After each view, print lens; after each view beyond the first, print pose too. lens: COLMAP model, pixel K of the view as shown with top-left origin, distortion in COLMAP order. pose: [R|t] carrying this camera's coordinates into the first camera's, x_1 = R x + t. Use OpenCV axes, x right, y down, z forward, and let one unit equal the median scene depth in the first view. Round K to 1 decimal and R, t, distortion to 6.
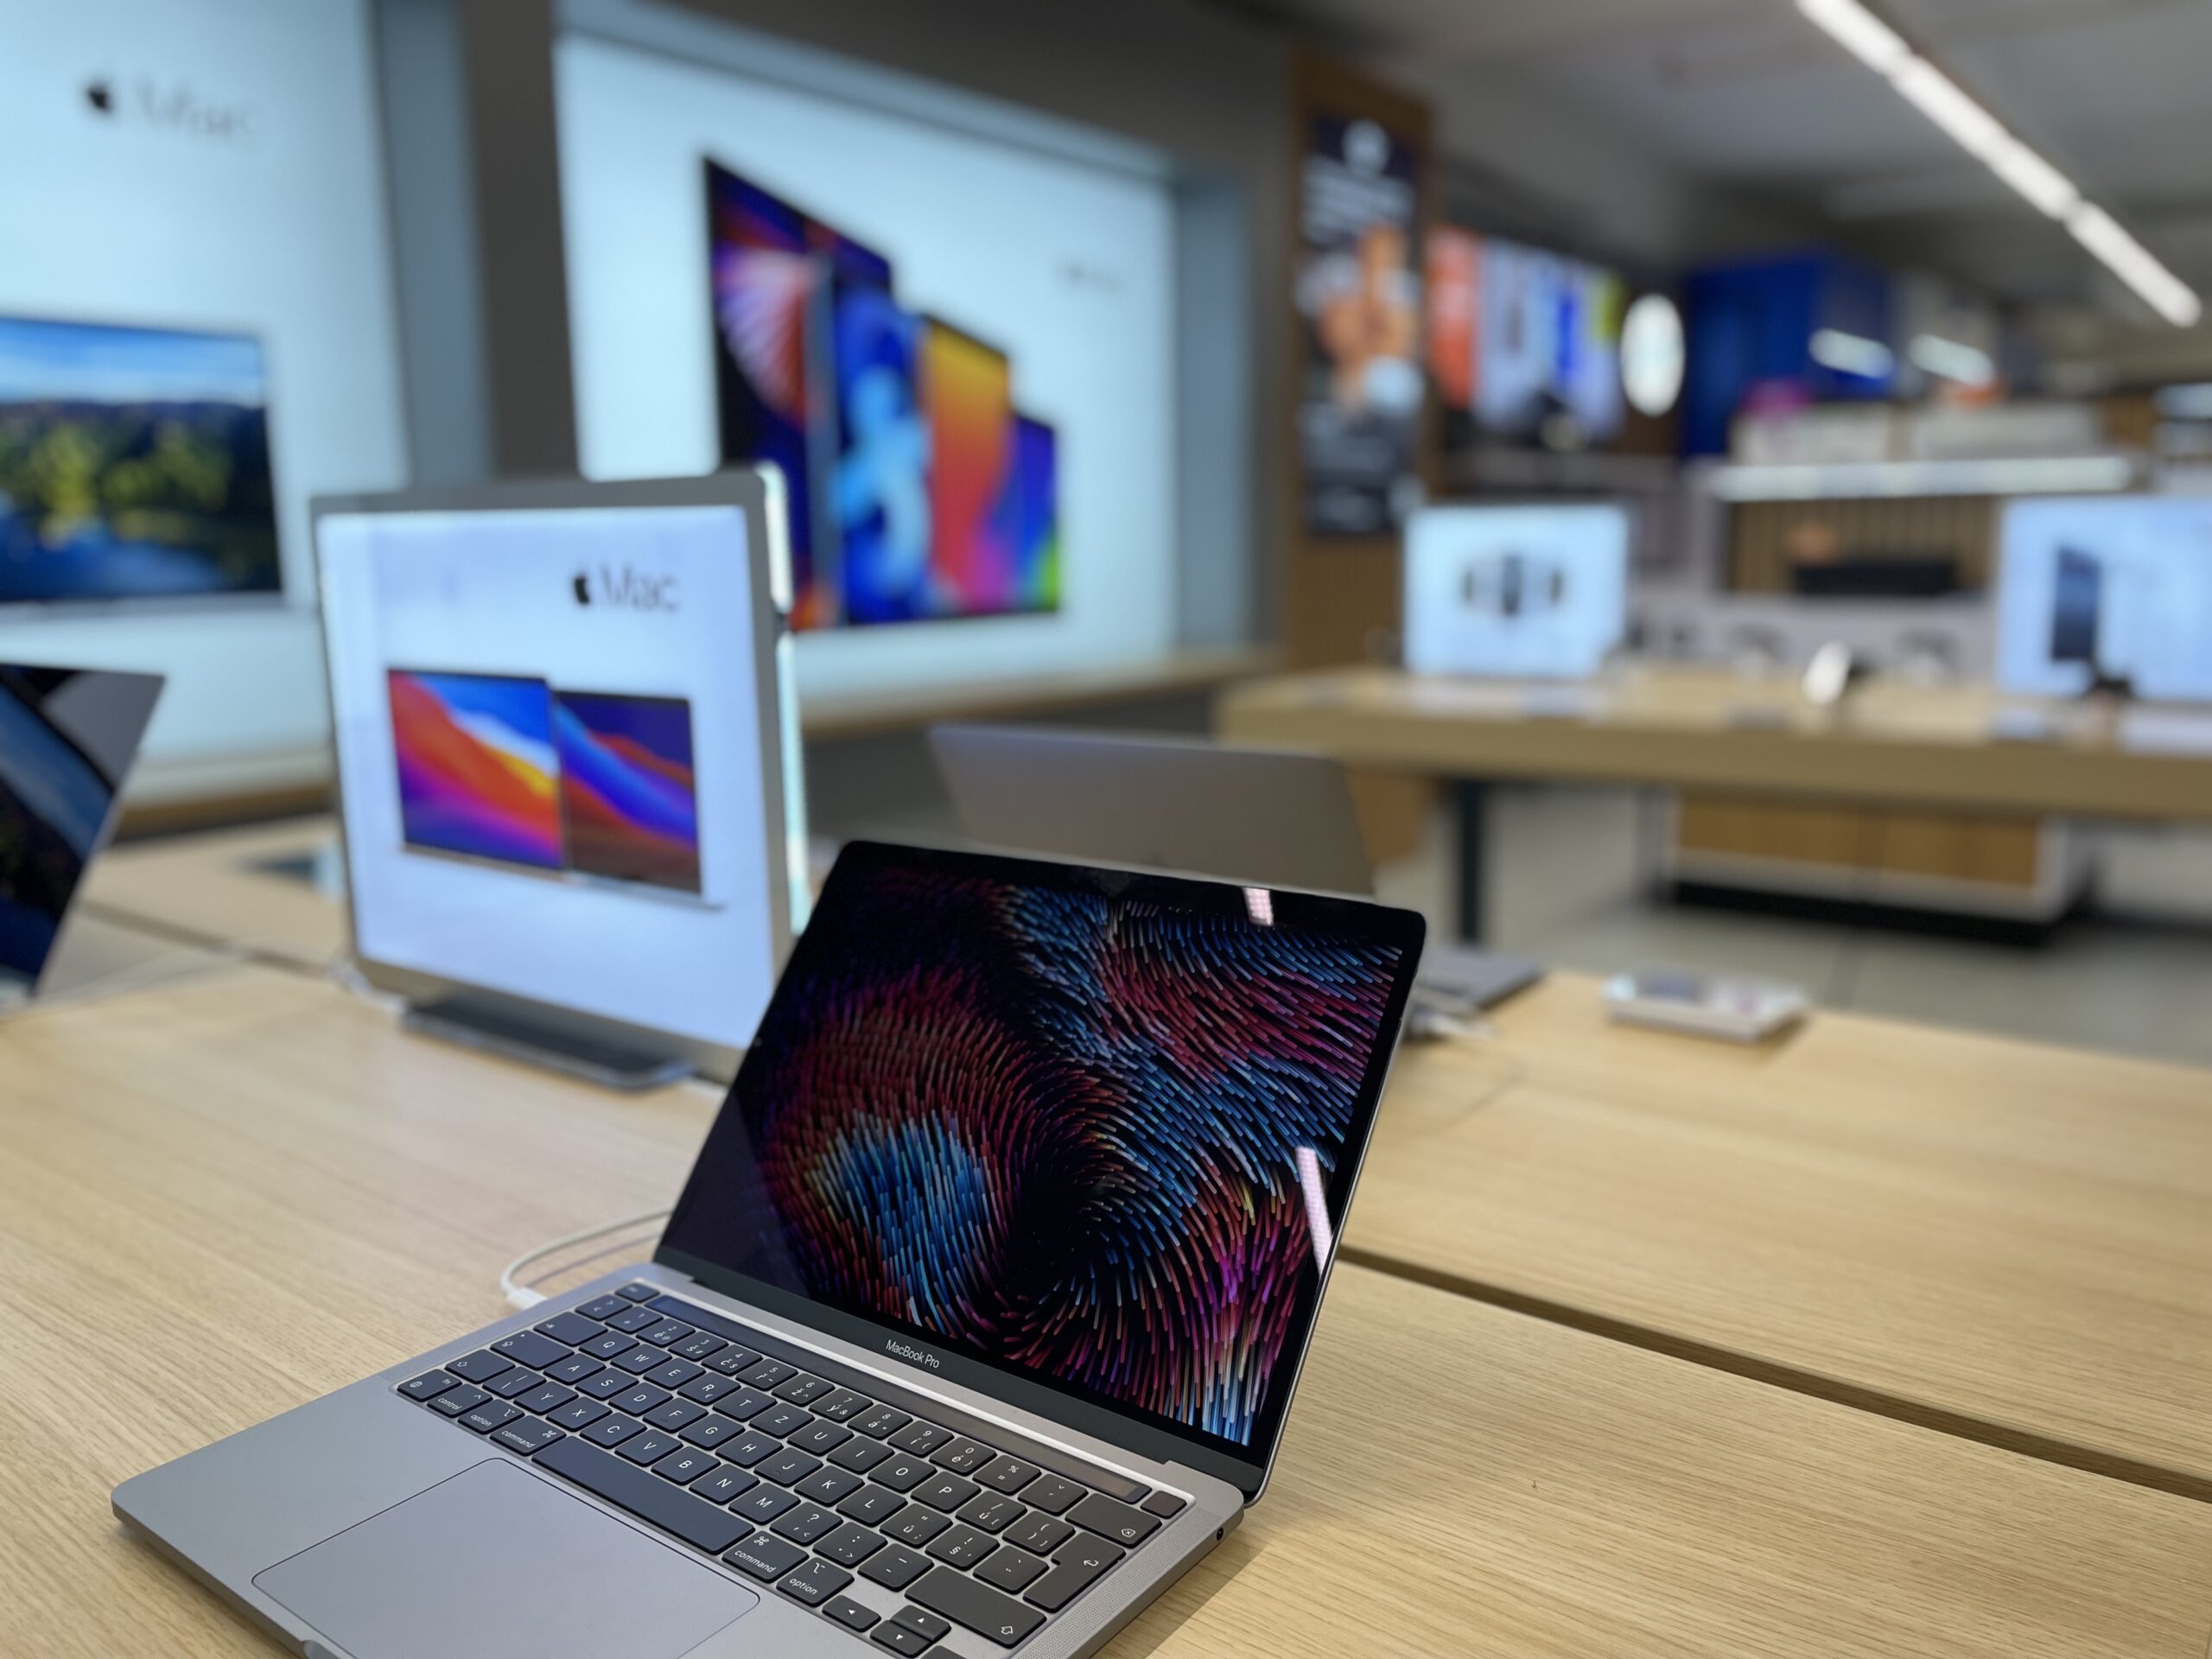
lens RADIAL K [[1676.1, 0, 1100.5], [0, 1676.1, 852.8], [0, 0, 1]] dist [0.091220, -0.000436]
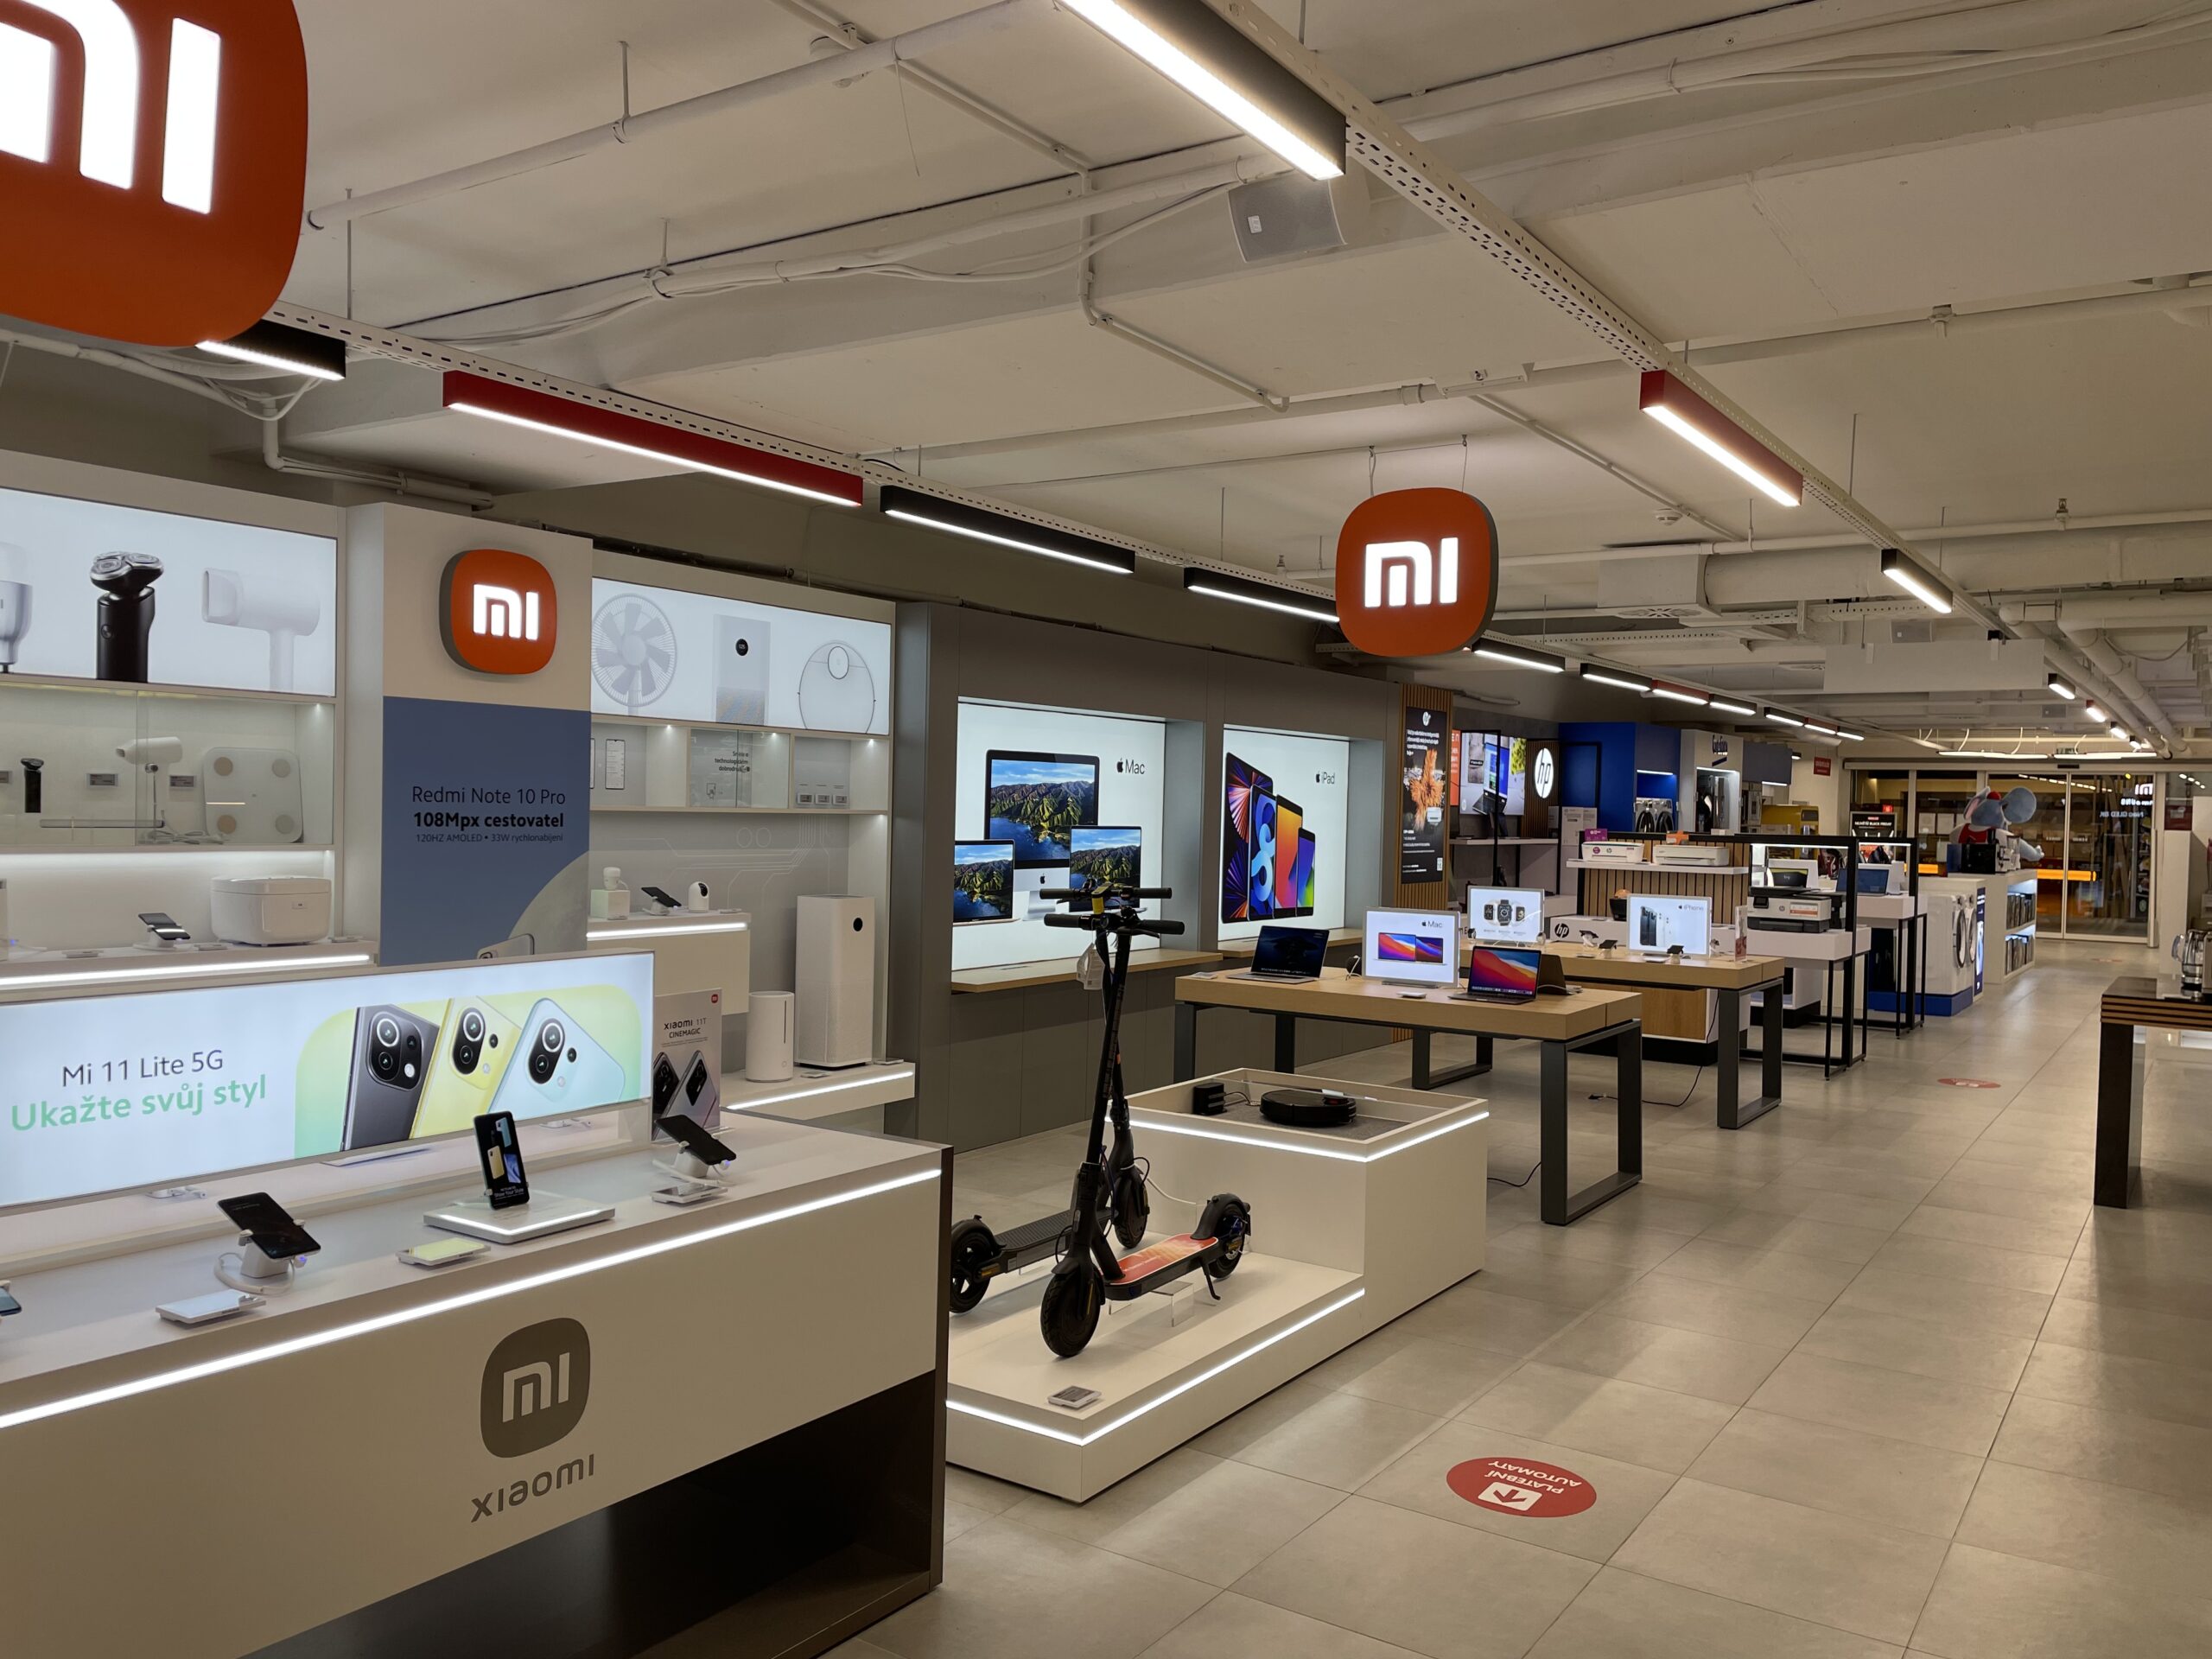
lens RADIAL K [[1676.1, 0, 1100.5], [0, 1676.1, 852.8], [0, 0, 1]] dist [0.091220, -0.000436]
pose [[0.997494, 0.041111, 0.057576, -0.482095], [-0.031587, 0.987012, -0.157510, 0.168428], [-0.063304, 0.155296, 0.985838, -1.410955]]
